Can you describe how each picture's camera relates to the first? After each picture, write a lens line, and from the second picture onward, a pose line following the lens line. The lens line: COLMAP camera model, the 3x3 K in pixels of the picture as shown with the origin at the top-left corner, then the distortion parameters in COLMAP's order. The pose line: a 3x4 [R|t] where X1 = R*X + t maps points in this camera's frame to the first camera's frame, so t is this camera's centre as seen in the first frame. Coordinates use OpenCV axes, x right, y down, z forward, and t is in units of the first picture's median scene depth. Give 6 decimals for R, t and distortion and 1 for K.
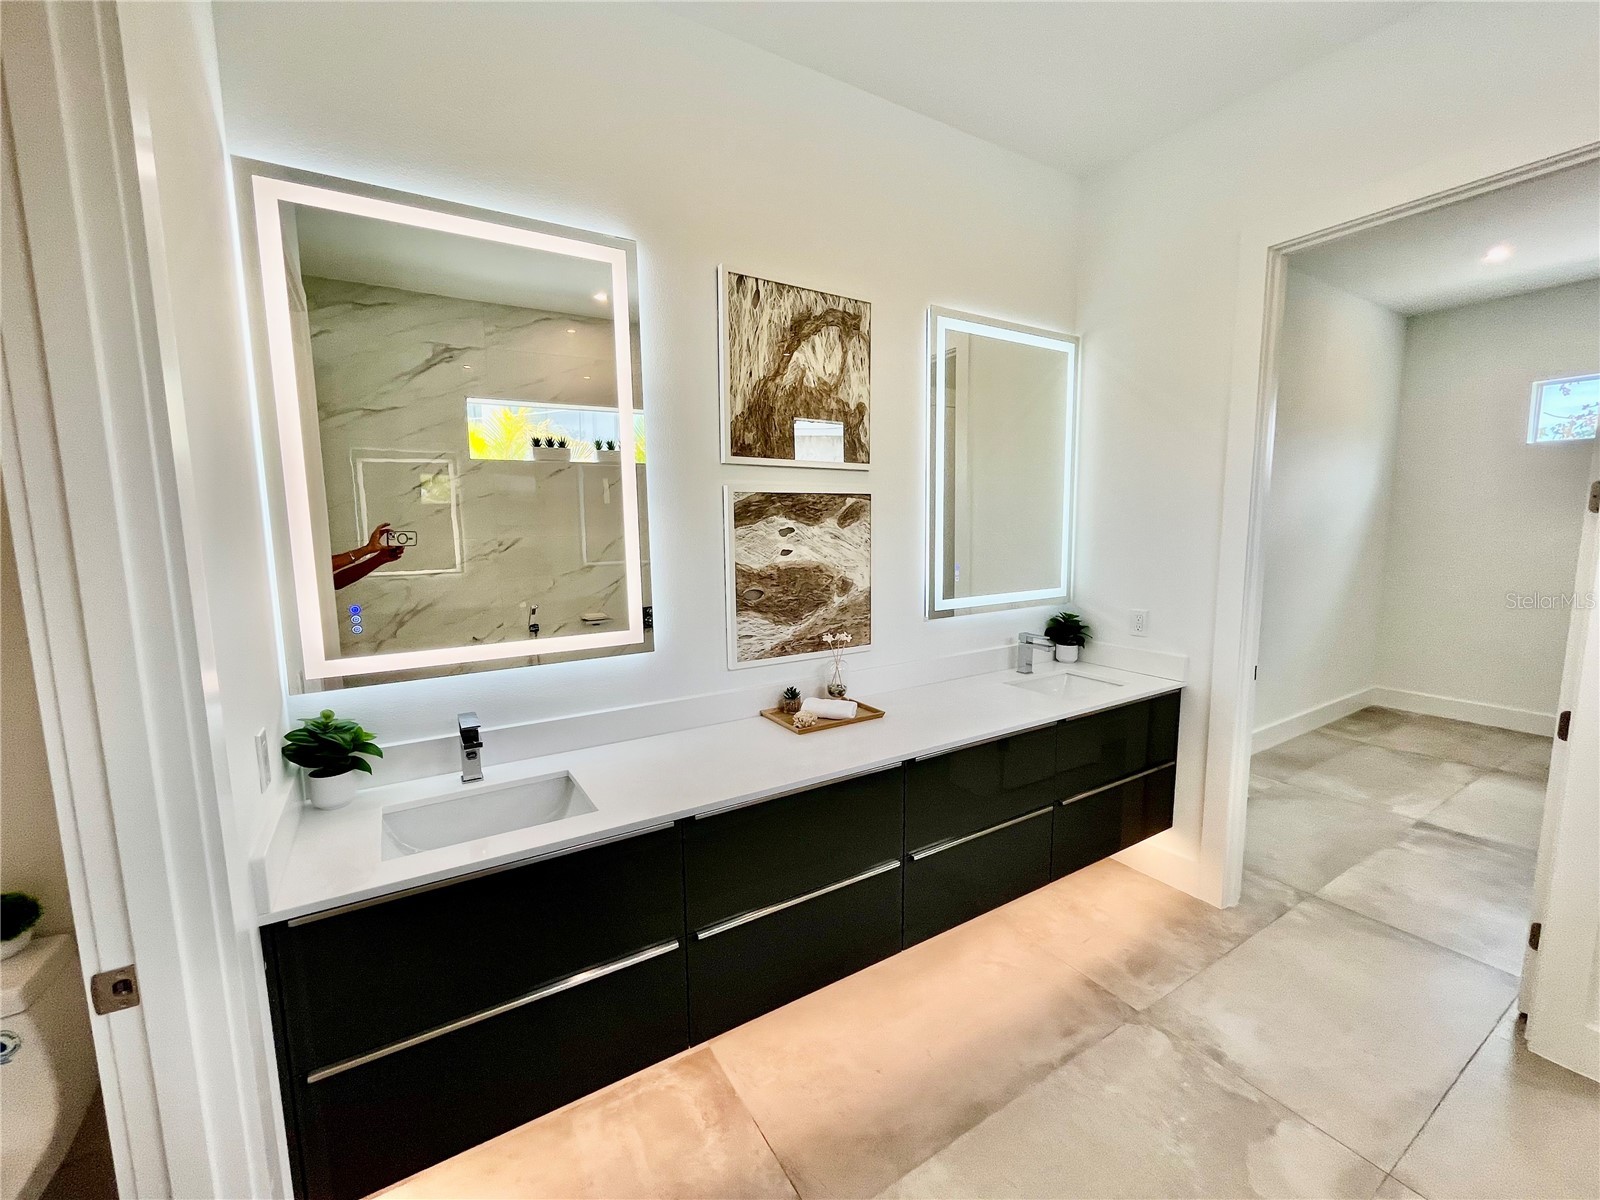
lens RADIAL K [[647.3, 0, 799.0], [0, 647.3, 602.1], [0, 0, 1]] dist [-0.003993, -0.000047]
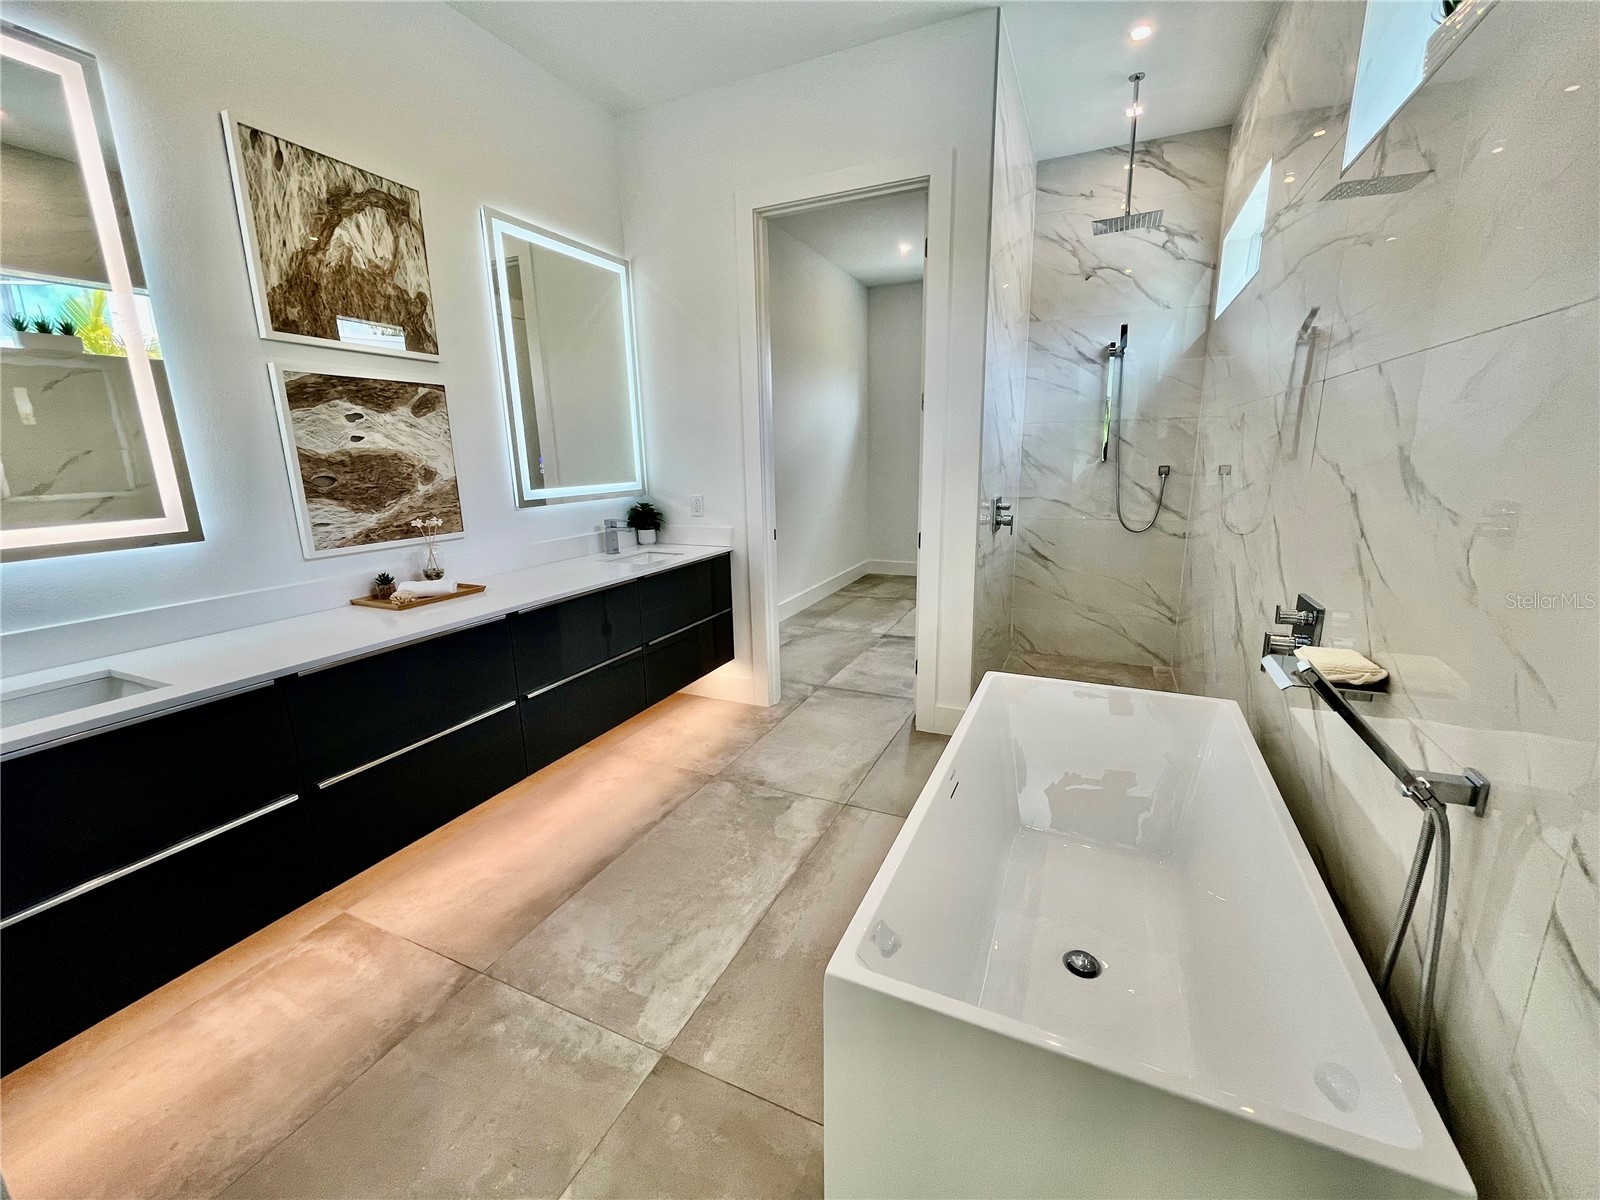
lens RADIAL K [[648.6, 0, 795.4], [0, 648.6, 603.2], [0, 0, 1]] dist [-0.004326, -0.000411]
pose [[0.832701, -0.128411, 0.538627, -0.026432], [0.077588, 0.990200, 0.116119, 0.109463], [-0.548259, -0.054902, 0.834504, -0.213247]]
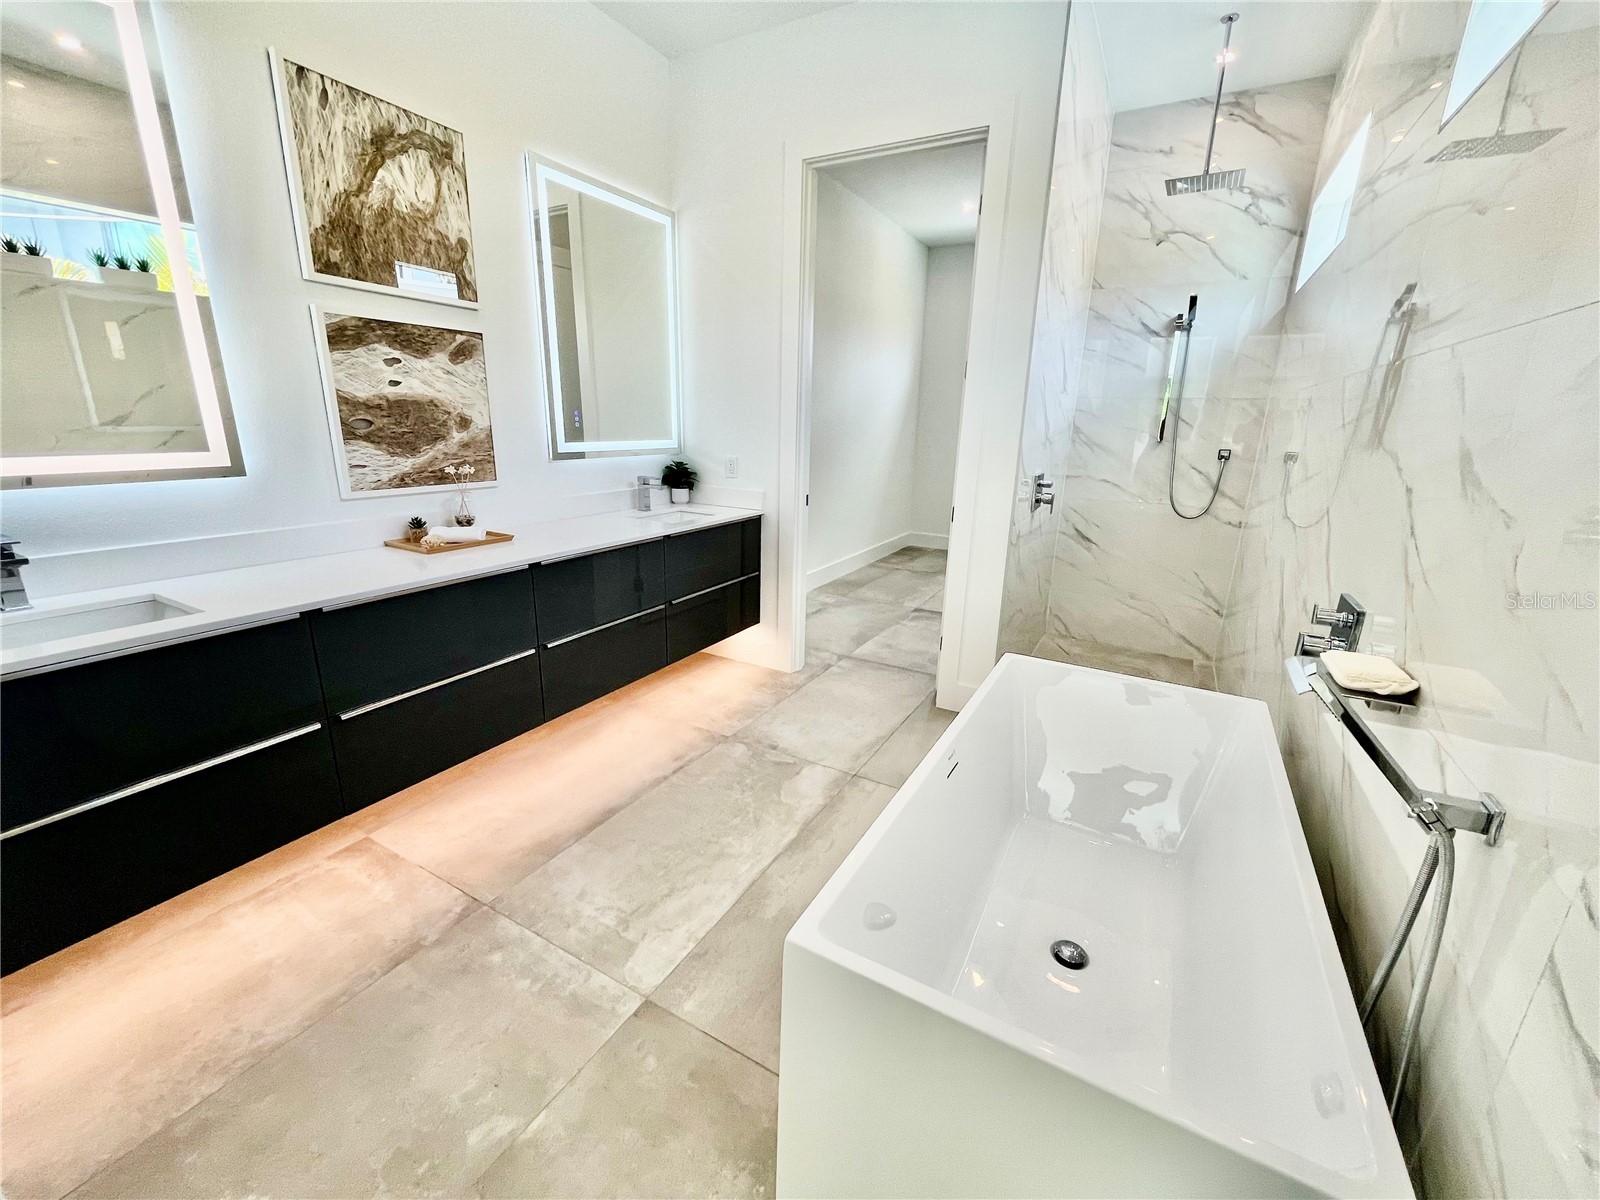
lens RADIAL K [[648.6, 0, 795.4], [0, 648.6, 603.2], [0, 0, 1]] dist [-0.004326, -0.000411]
pose [[0.874903, -0.100095, 0.473841, 0.014709], [0.024880, 0.986406, 0.162431, 0.113146], [-0.483658, -0.130322, 0.865500, -0.226766]]
